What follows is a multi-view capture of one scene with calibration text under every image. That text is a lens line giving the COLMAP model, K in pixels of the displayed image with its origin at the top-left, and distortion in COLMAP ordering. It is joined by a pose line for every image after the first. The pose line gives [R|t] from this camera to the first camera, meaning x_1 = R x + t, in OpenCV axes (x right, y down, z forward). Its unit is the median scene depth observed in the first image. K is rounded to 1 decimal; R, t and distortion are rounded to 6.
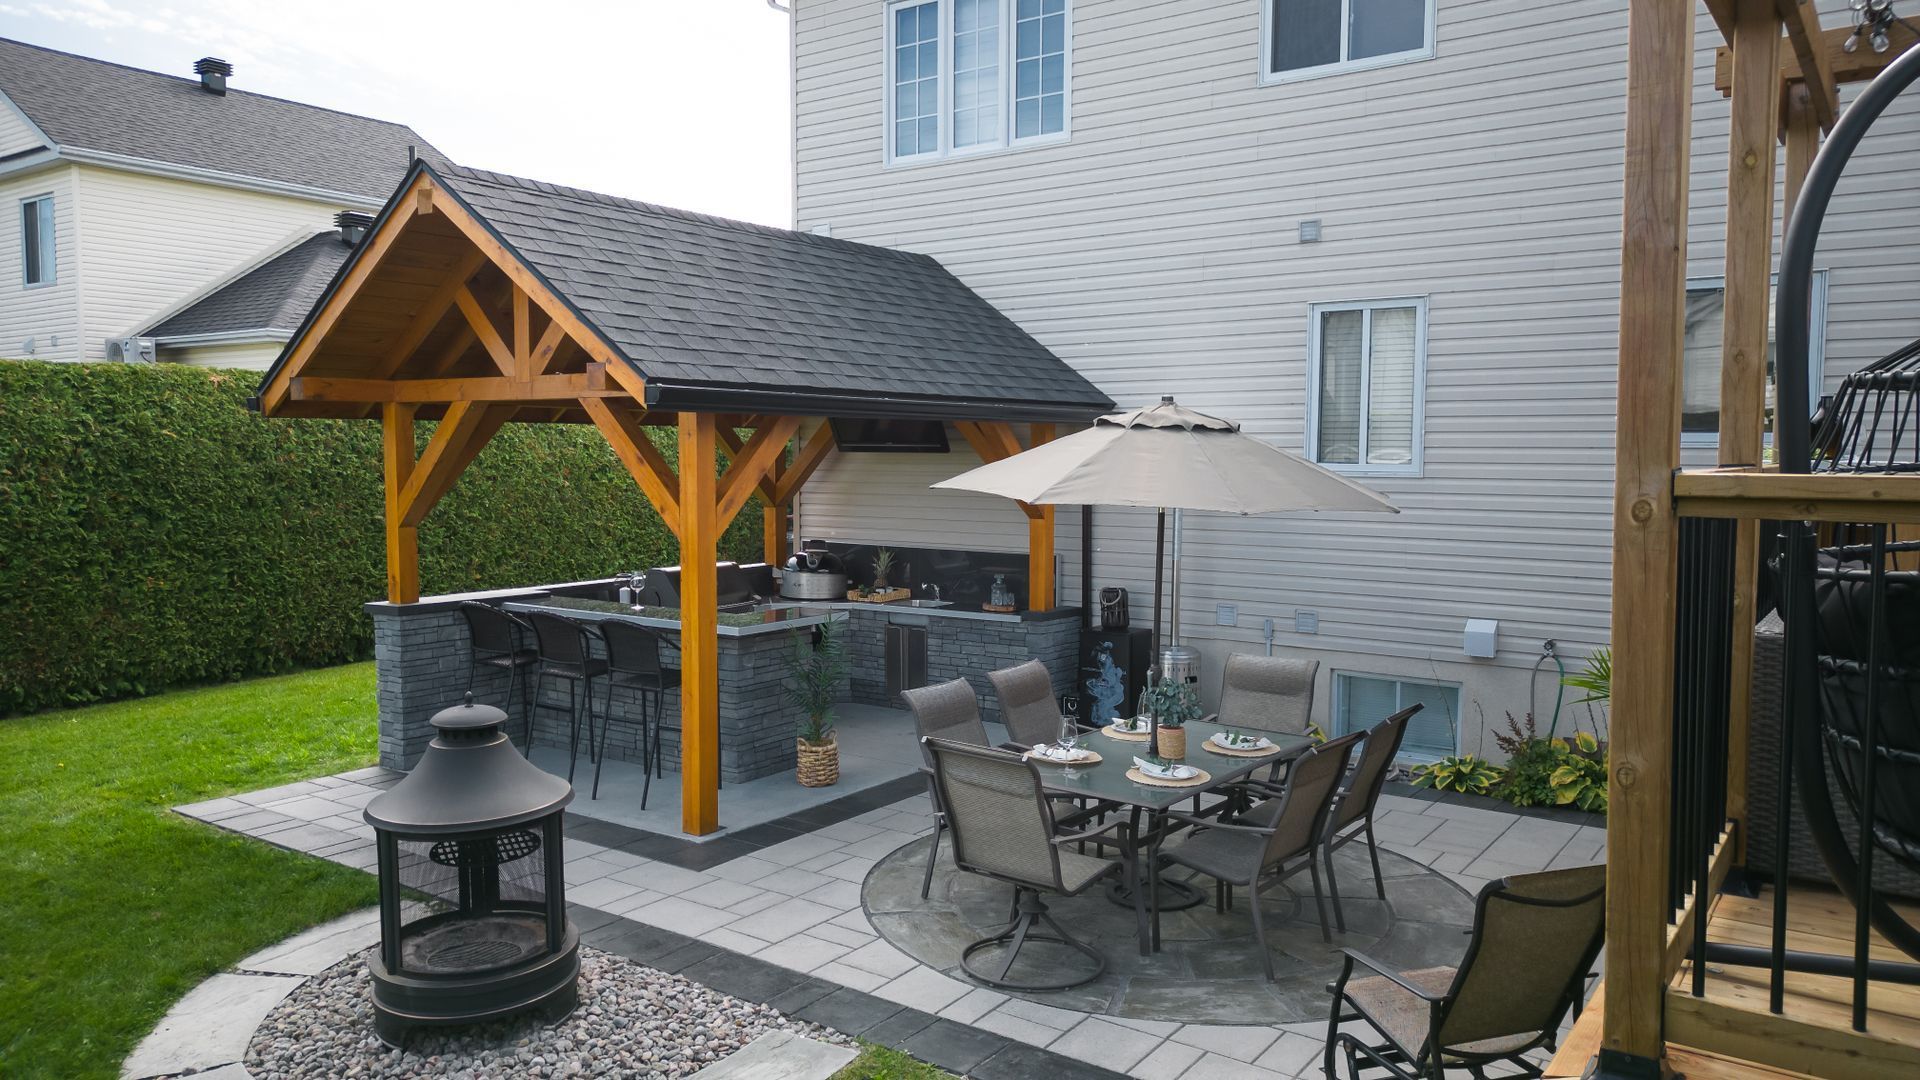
lens RADIAL K [[1354.9, 0, 951.0], [0, 1354.9, 534.2], [0, 0, 1]] dist [0.032907, -0.002429]
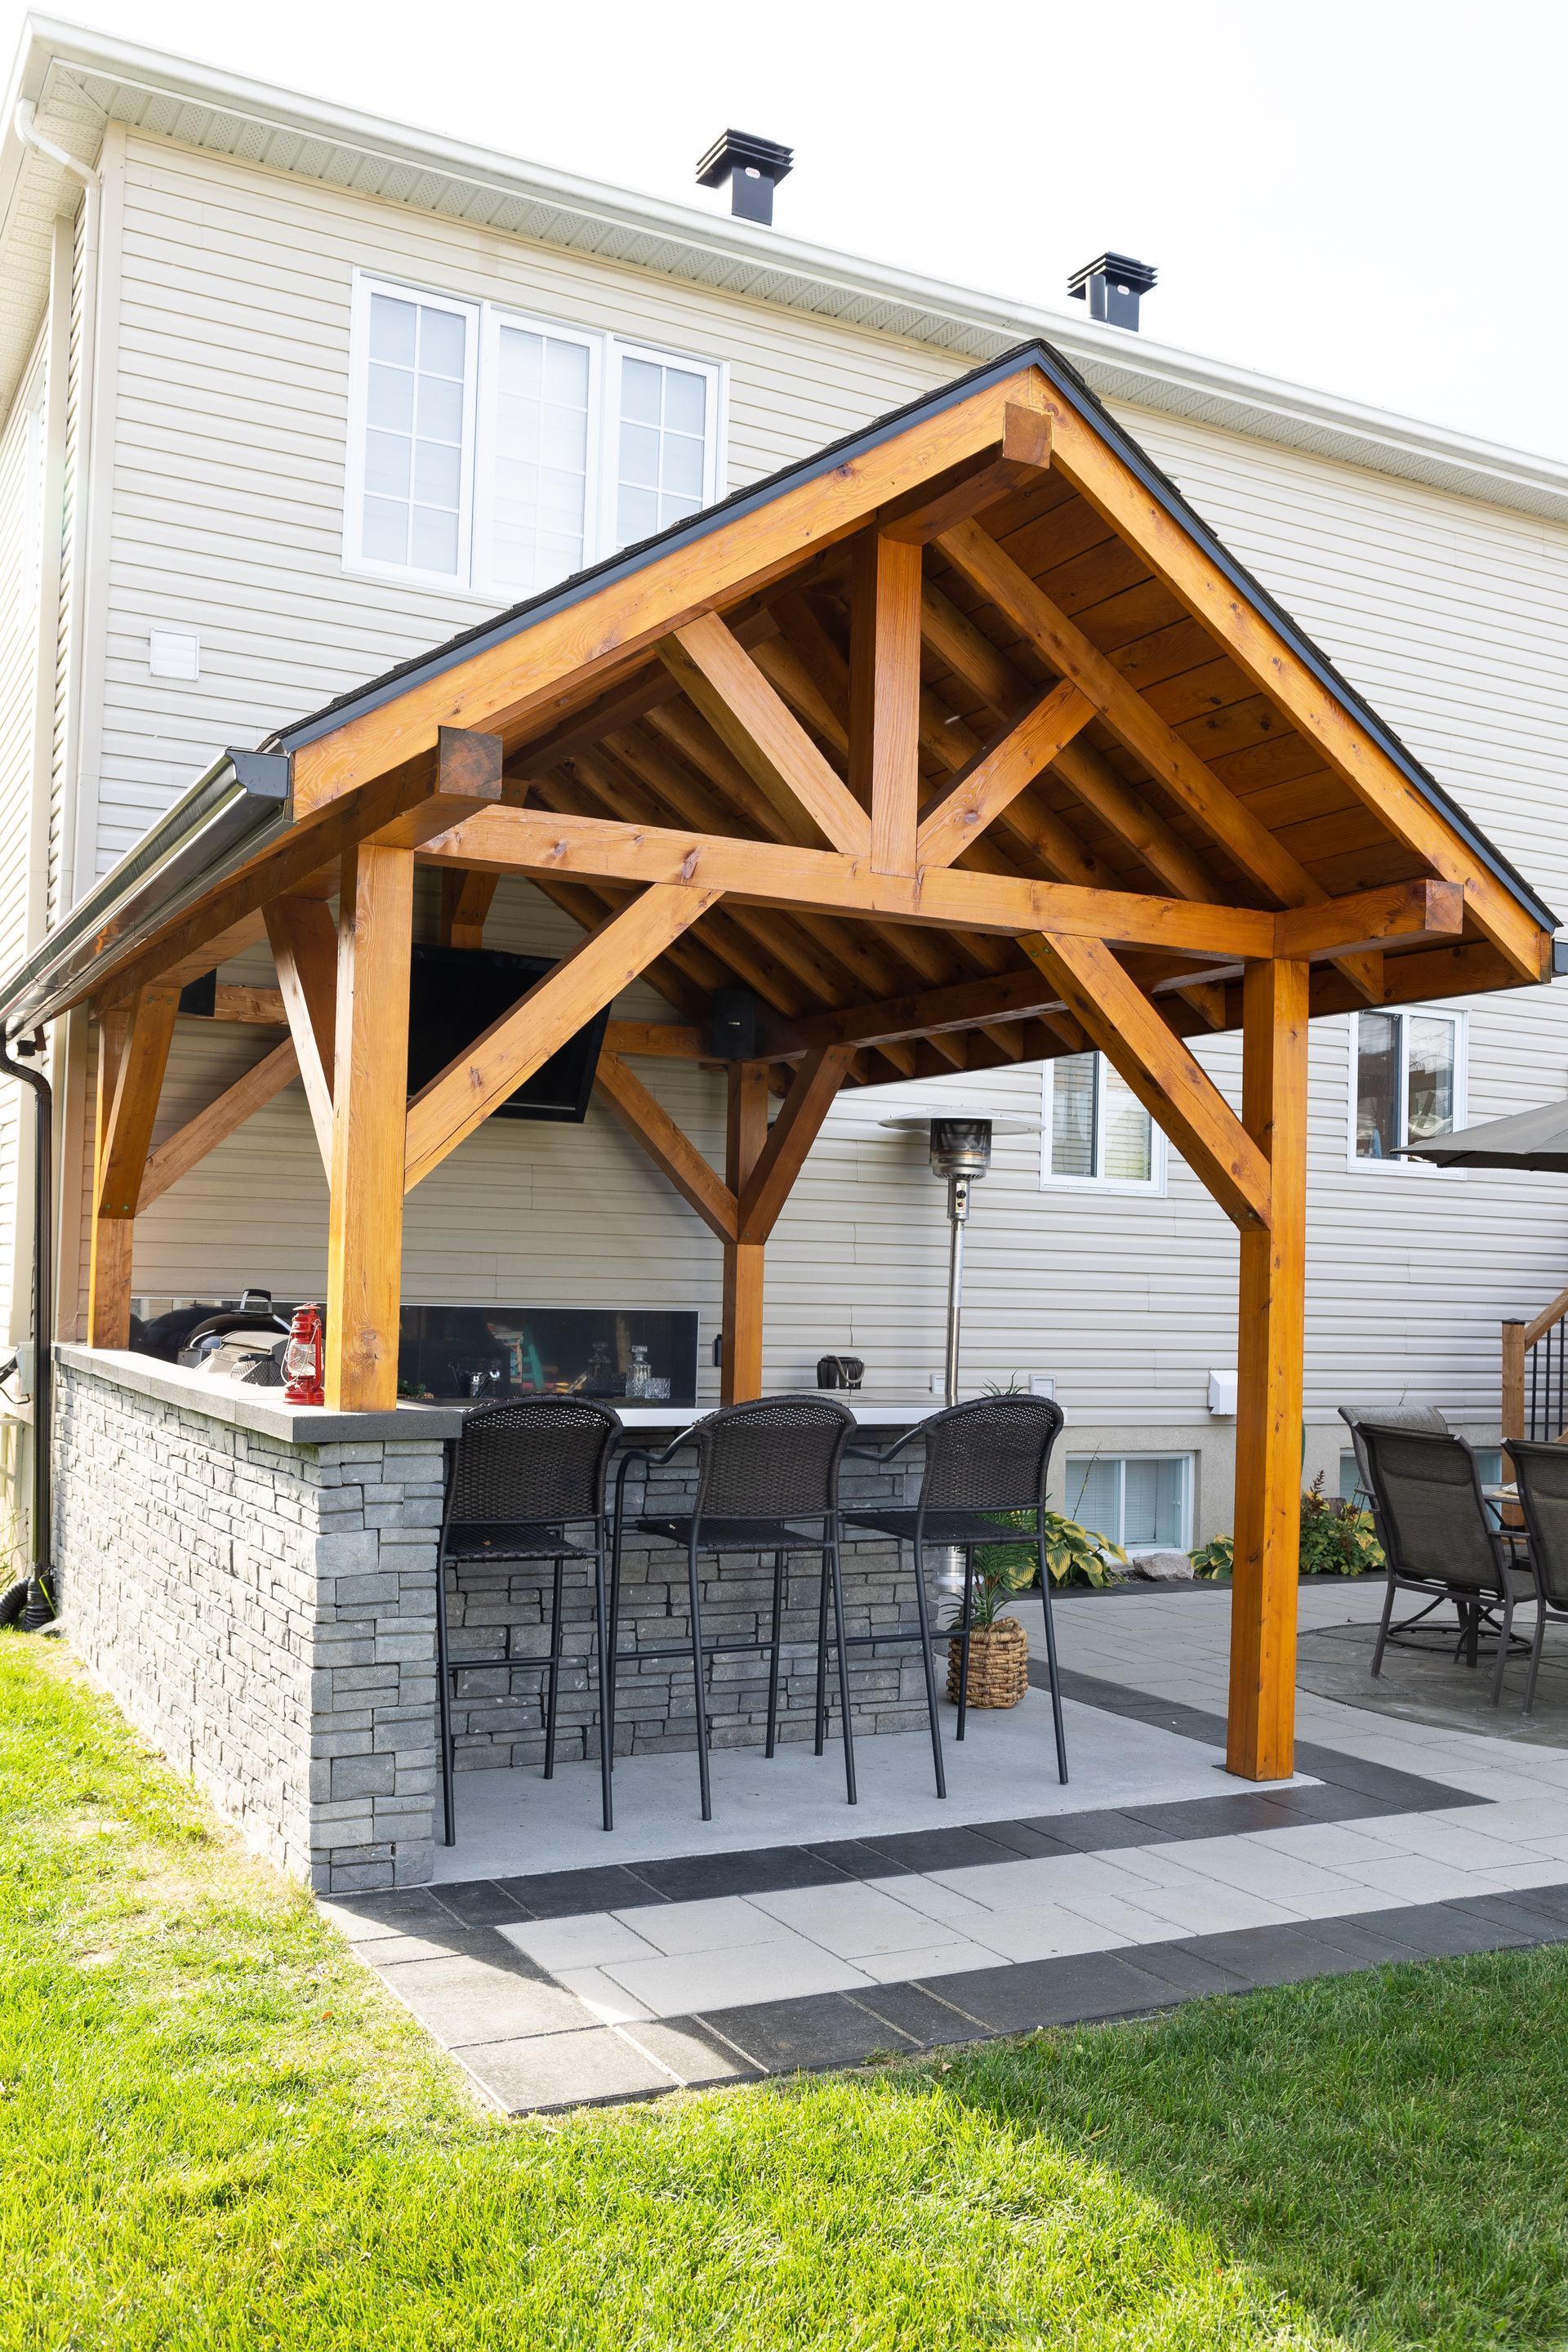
lens RADIAL K [[2052.0, 0, 783.6], [0, 2052.0, 1185.2], [0, 0, 1]] dist [-0.002178, 0.002780]
pose [[0.444802, 0.055880, 0.893884, -0.931096], [0.033283, 0.996331, -0.078846, 0.042674], [-0.895010, 0.064823, 0.441310, 0.741087]]
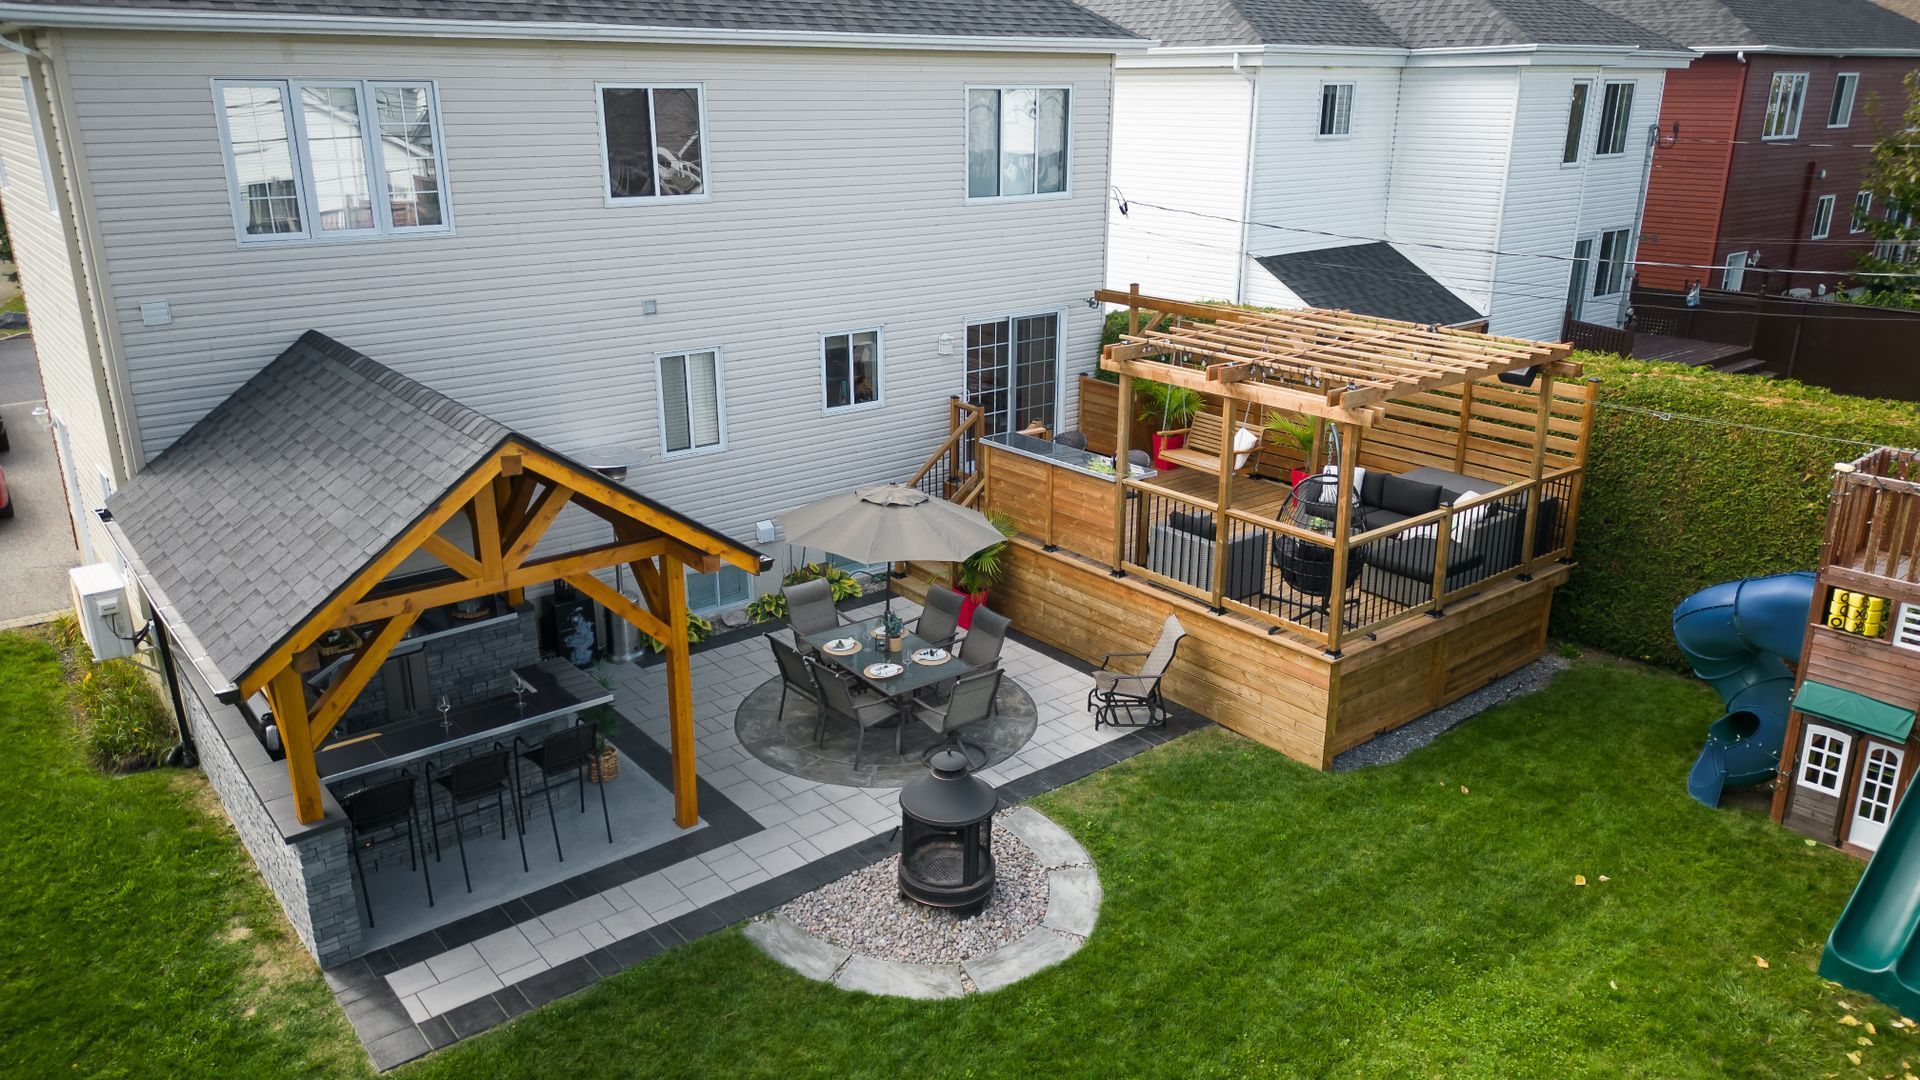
lens RADIAL K [[1354.9, 0, 961.3], [0, 1354.9, 534.5], [0, 0, 1]] dist [0.032907, -0.002429]
pose [[0.262397, -0.307263, 0.914734, -1.281764], [0.060264, 0.951317, 0.302264, -0.483750], [-0.963076, -0.024188, 0.268140, 0.291515]]
